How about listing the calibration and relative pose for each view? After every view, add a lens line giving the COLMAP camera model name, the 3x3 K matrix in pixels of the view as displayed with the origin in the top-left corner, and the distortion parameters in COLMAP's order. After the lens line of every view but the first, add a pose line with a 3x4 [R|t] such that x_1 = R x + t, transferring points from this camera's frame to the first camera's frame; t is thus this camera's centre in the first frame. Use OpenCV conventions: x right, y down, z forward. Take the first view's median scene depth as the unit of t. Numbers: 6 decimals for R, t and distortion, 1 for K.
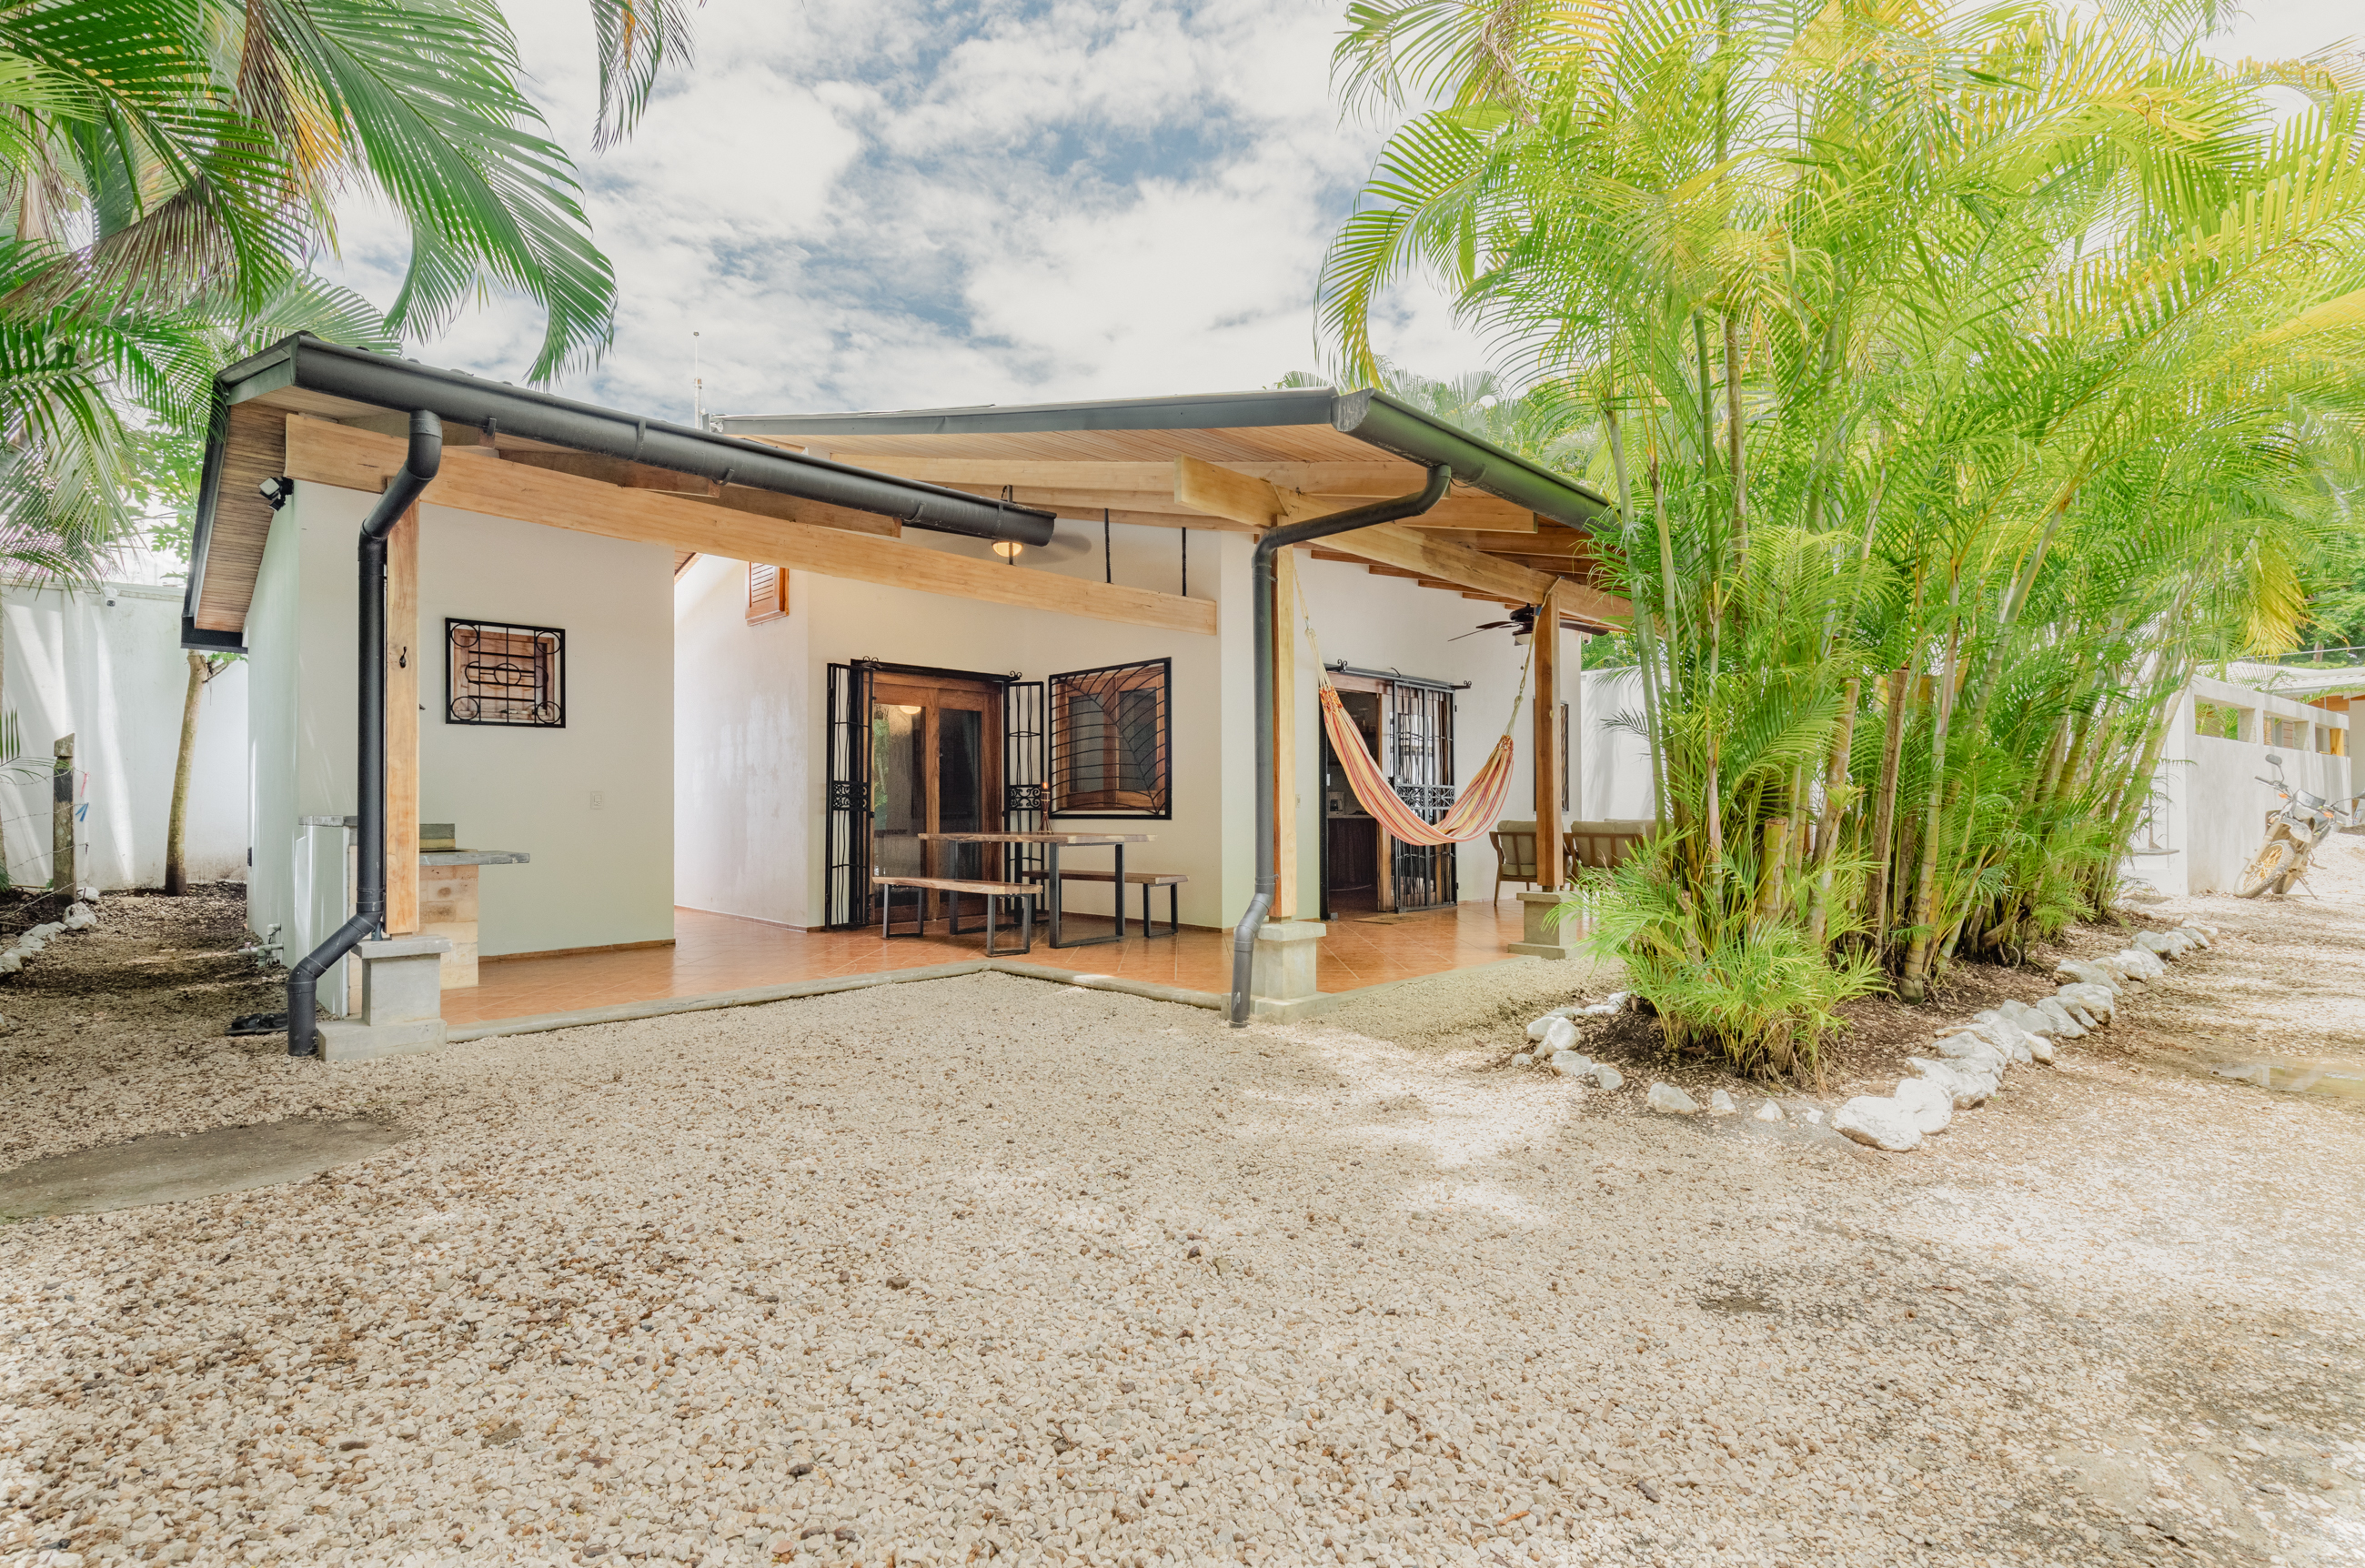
lens RADIAL K [[1074.3, 0, 1171.2], [0, 1074.3, 790.9], [0, 0, 1]] dist [0.011493, -0.000301]
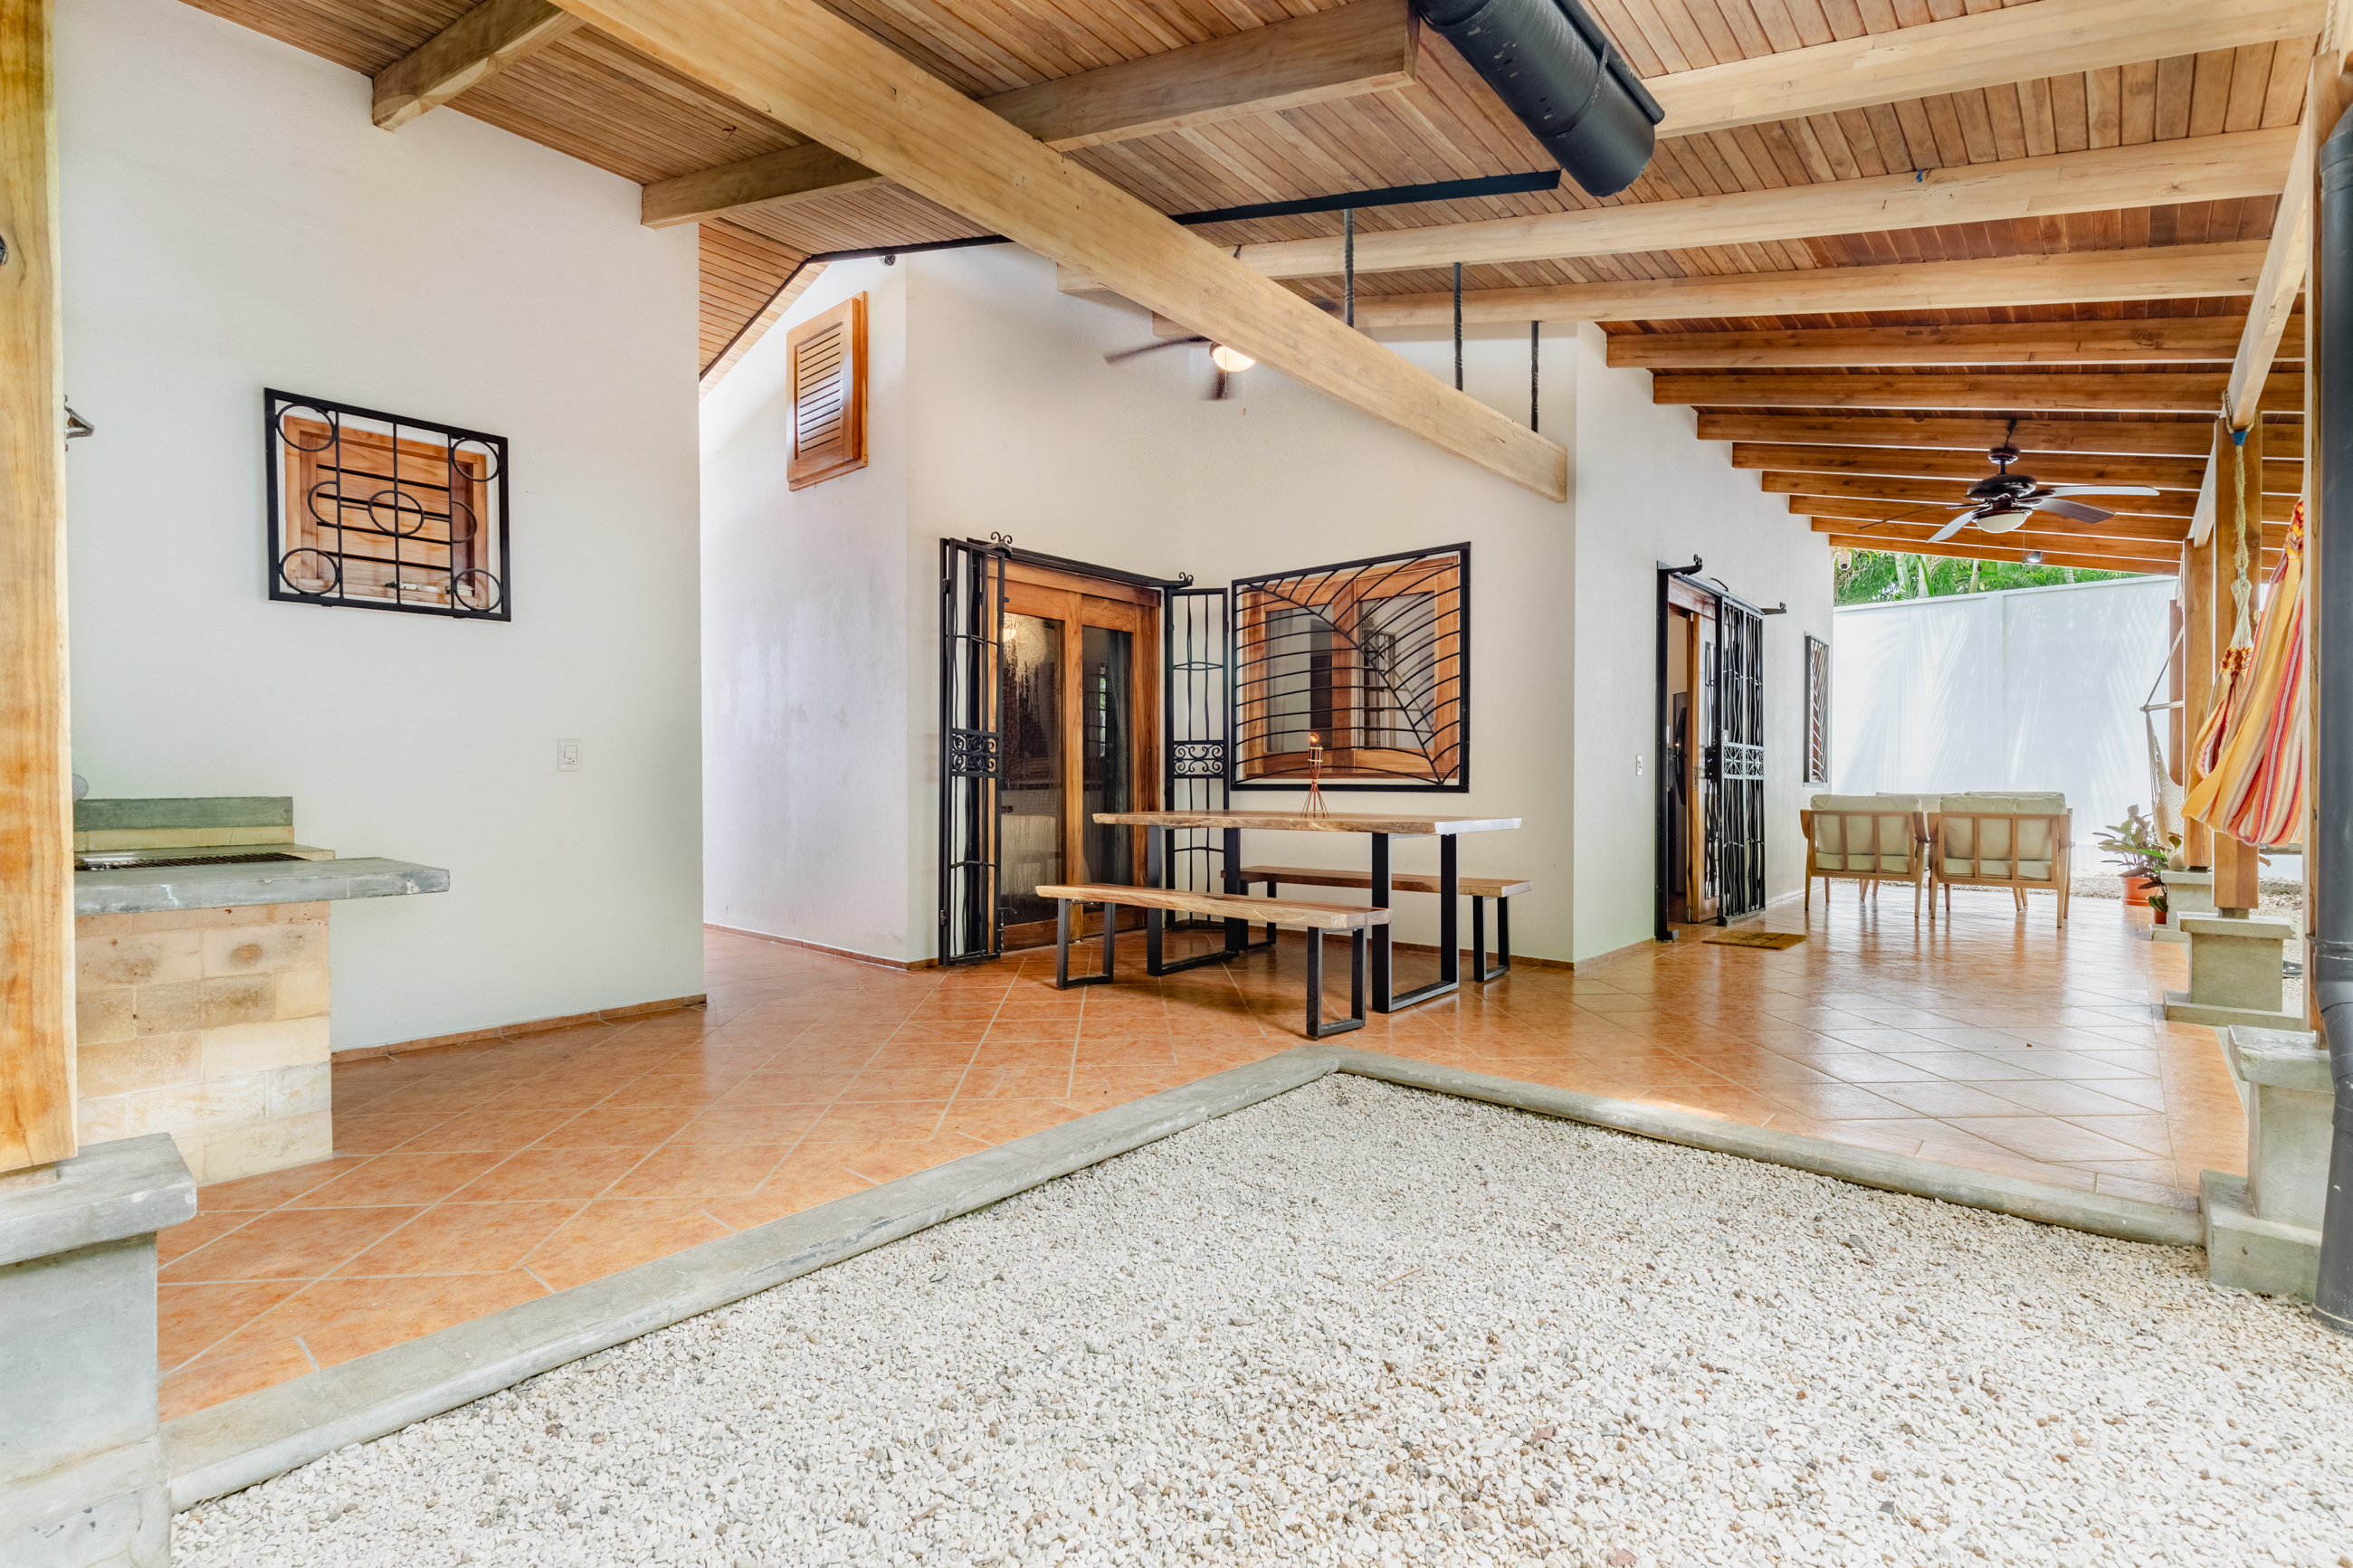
lens RADIAL K [[1068.8, 0, 1174.6], [0, 1068.8, 790.8], [0, 0, 1]] dist [0.011493, -0.000301]
pose [[0.998058, 0.003502, 0.062187, -0.201445], [-0.005206, 0.999615, 0.027258, 0.008109], [-0.062067, -0.027528, 0.997692, 0.337041]]
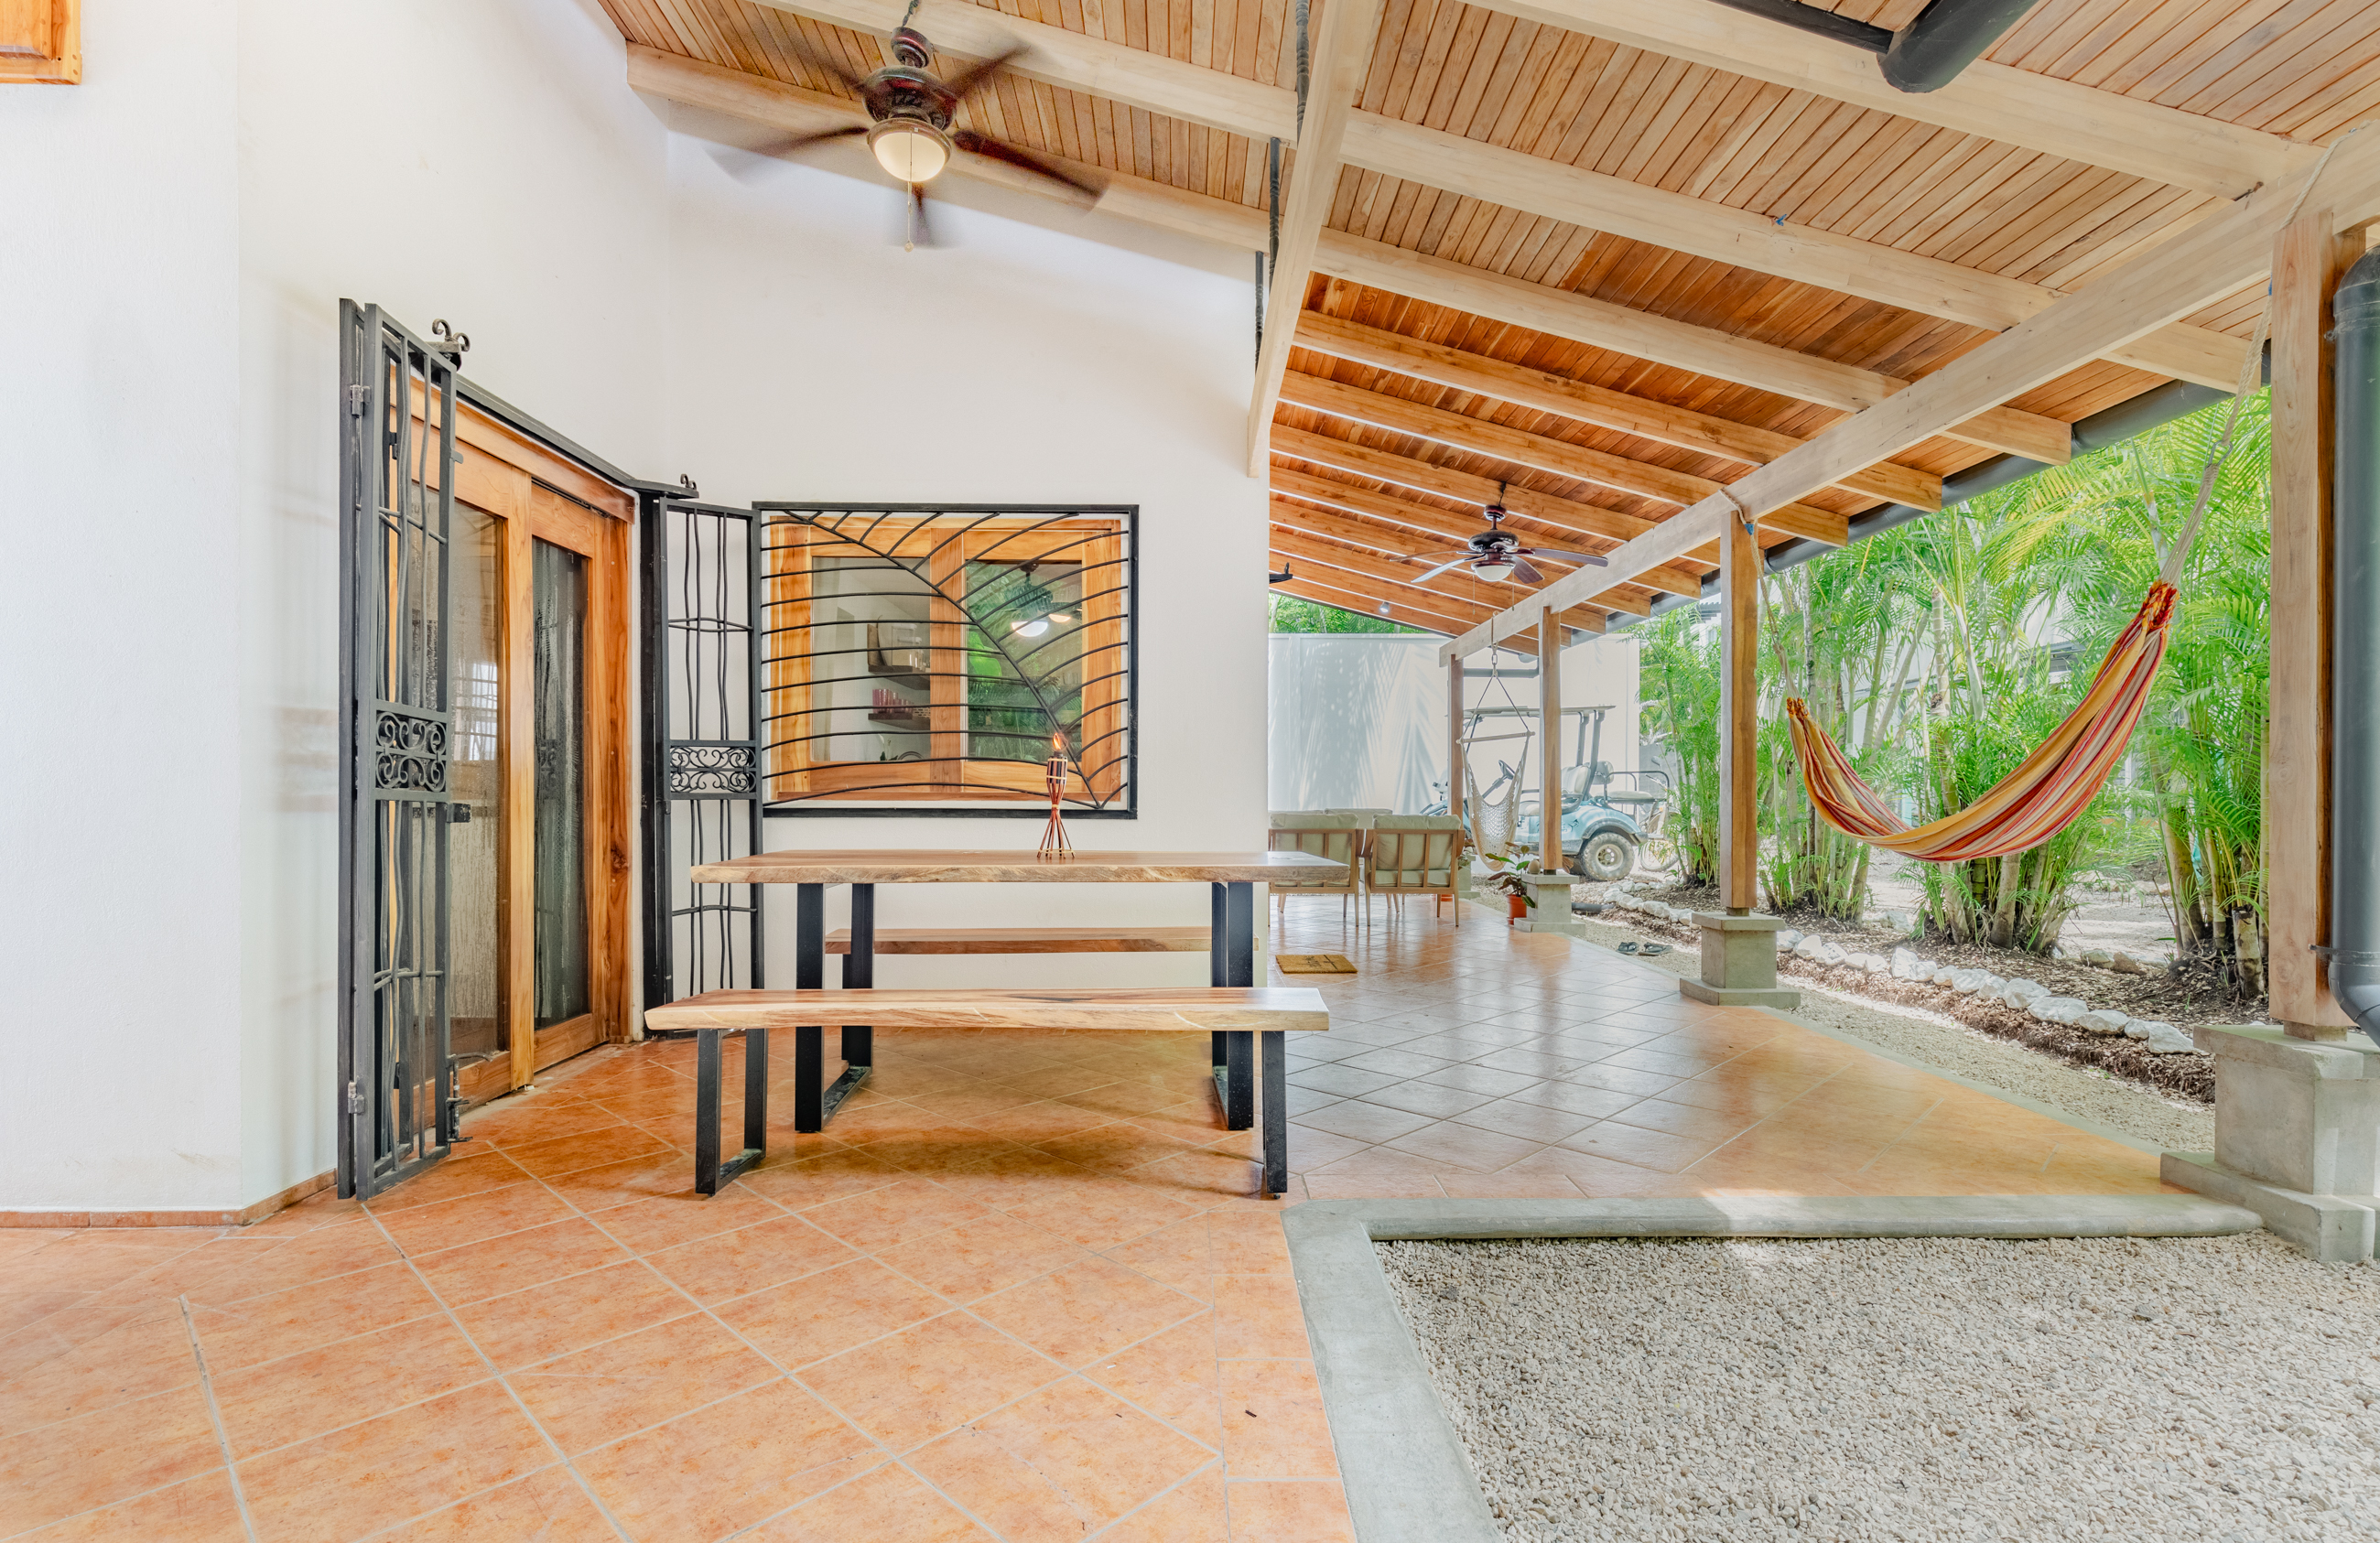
lens RADIAL K [[1135.3, 0, 1202.5], [0, 1135.3, 789.1], [0, 0, 1]] dist [0.005596, 0.000153]
pose [[0.688860, 0.009906, 0.724827, -0.347186], [-0.018600, 0.999819, 0.004014, 0.008958], [-0.724656, -0.016247, 0.688919, 0.554959]]
